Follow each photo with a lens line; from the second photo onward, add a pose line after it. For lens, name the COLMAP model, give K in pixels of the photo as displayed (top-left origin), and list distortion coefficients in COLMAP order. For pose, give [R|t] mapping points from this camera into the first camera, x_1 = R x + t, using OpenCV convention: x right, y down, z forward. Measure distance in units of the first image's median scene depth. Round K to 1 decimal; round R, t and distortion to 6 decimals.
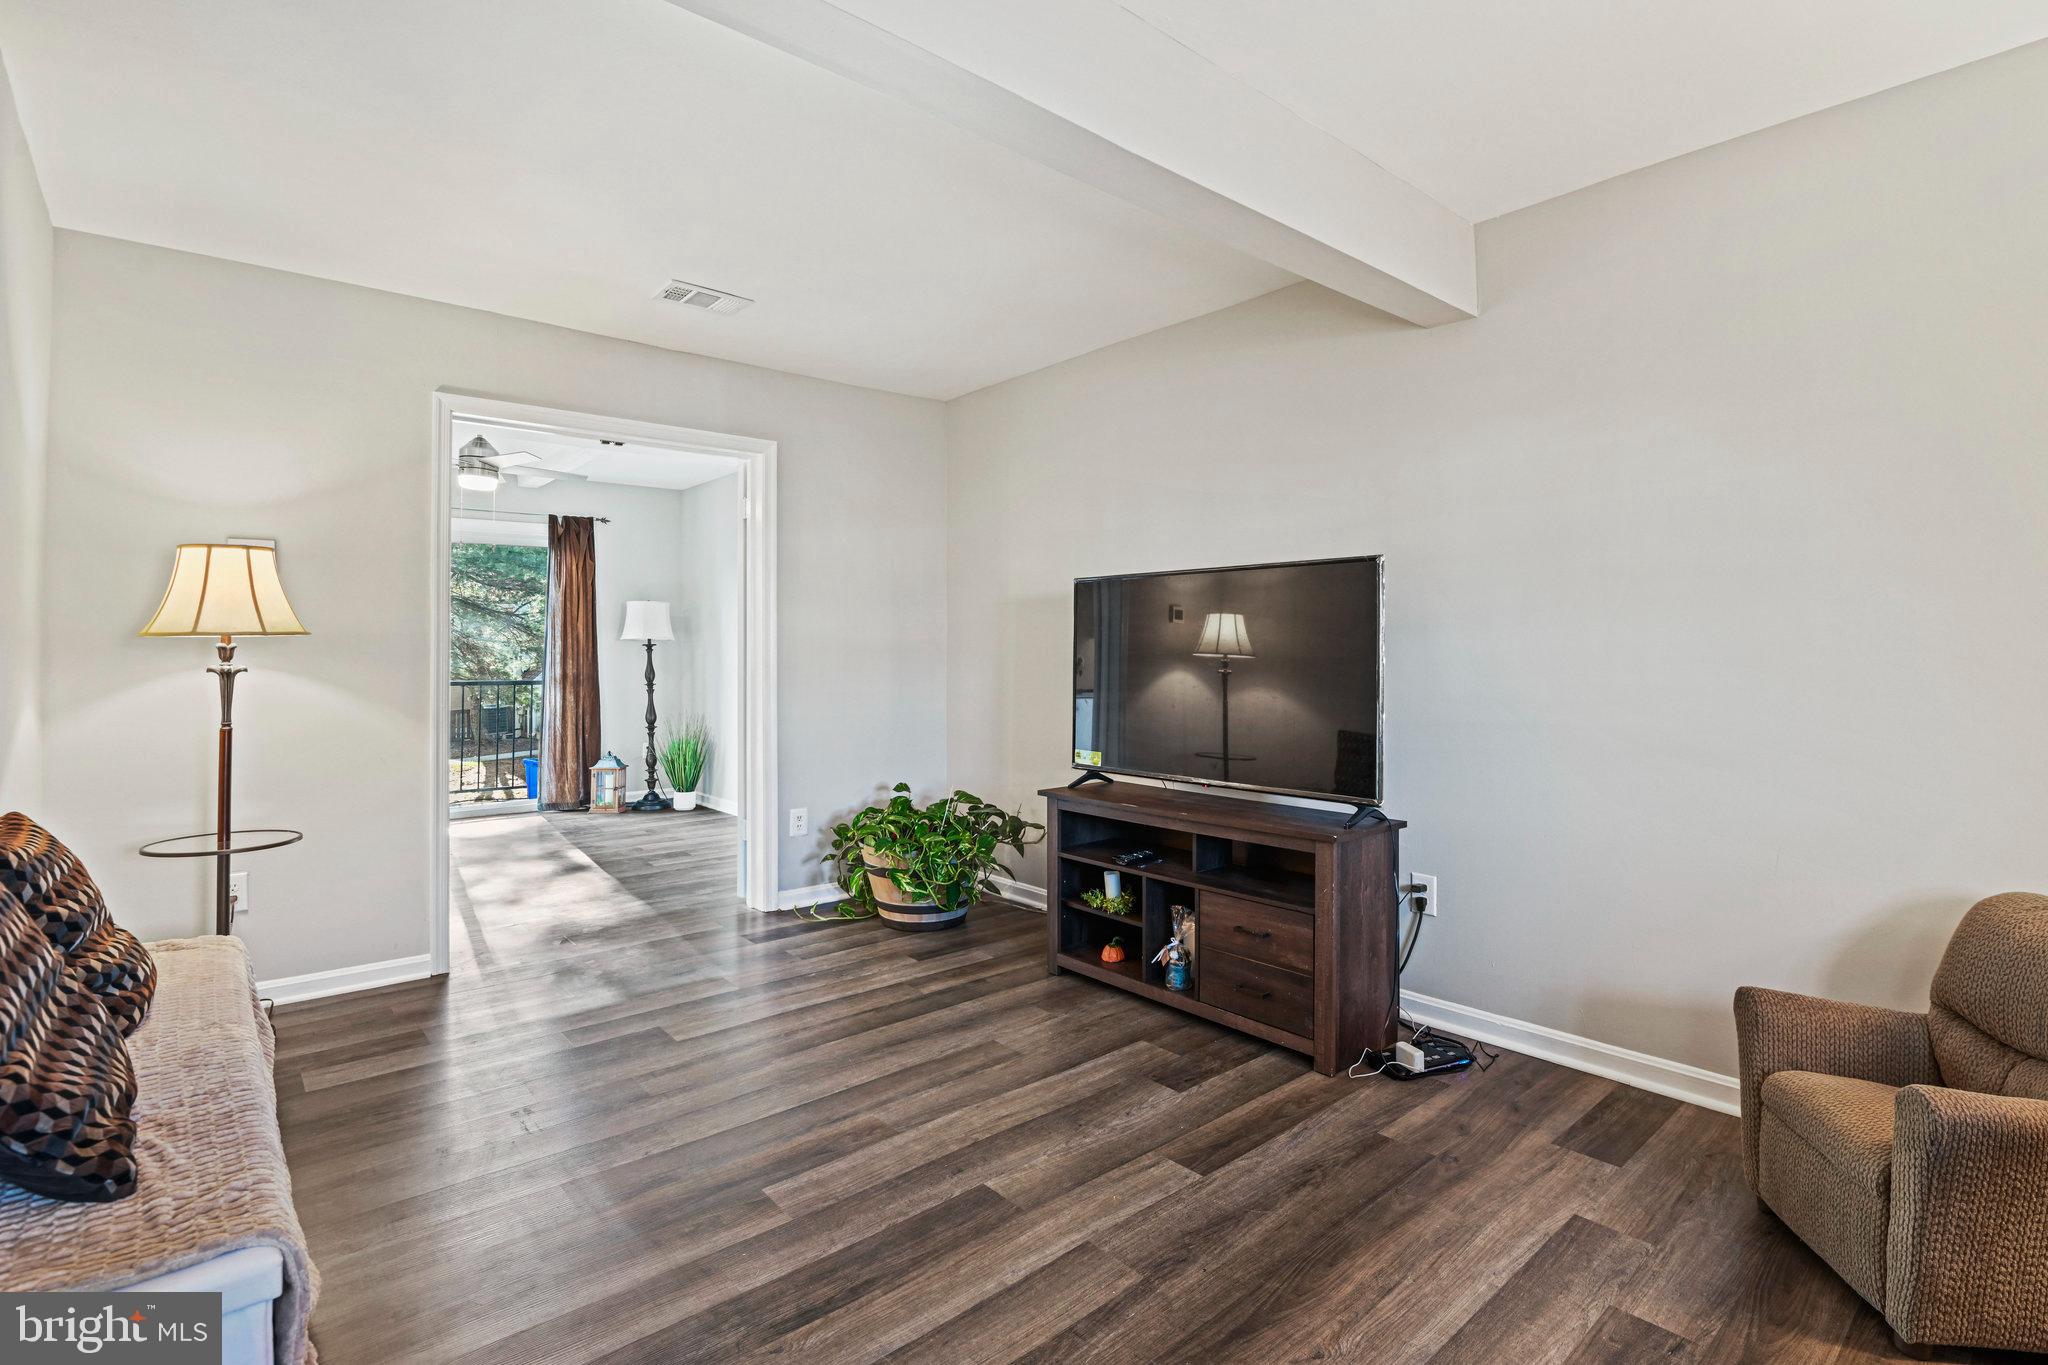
lens RADIAL K [[955.8, 0, 1029.4], [0, 955.8, 671.9], [0, 0, 1]] dist [-0.010122, -0.004852]
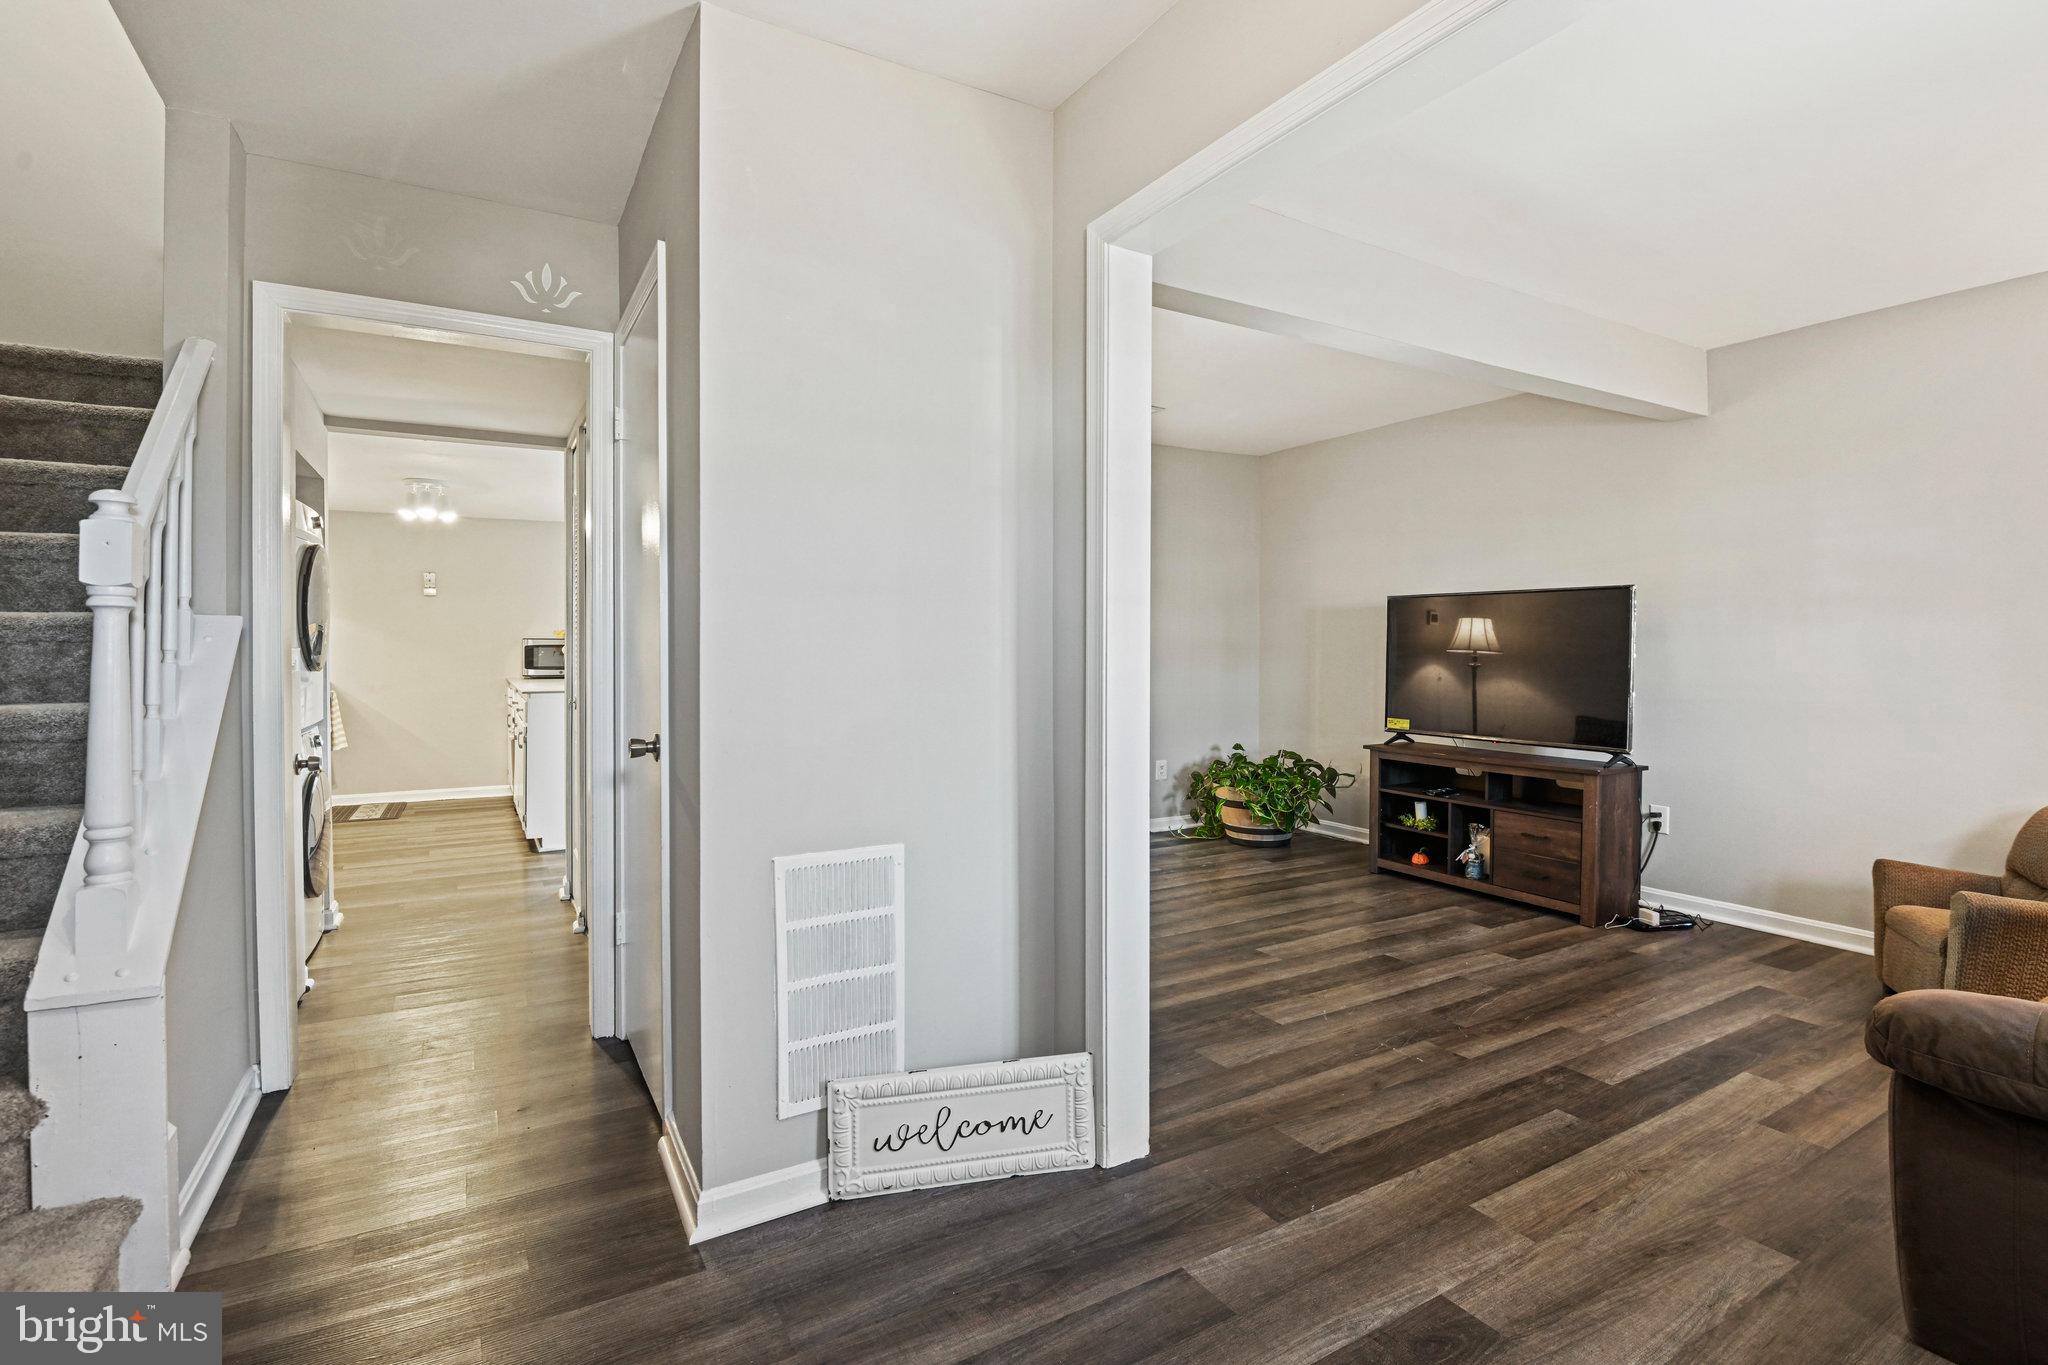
lens RADIAL K [[955.8, 0, 1030.7], [0, 955.8, 678.7], [0, 0, 1]] dist [-0.010122, -0.004852]
pose [[0.983703, 0.012864, -0.179341, -0.272715], [-0.010429, 0.999840, 0.014510, 0.010433], [0.179499, -0.012403, 0.983680, -0.595230]]
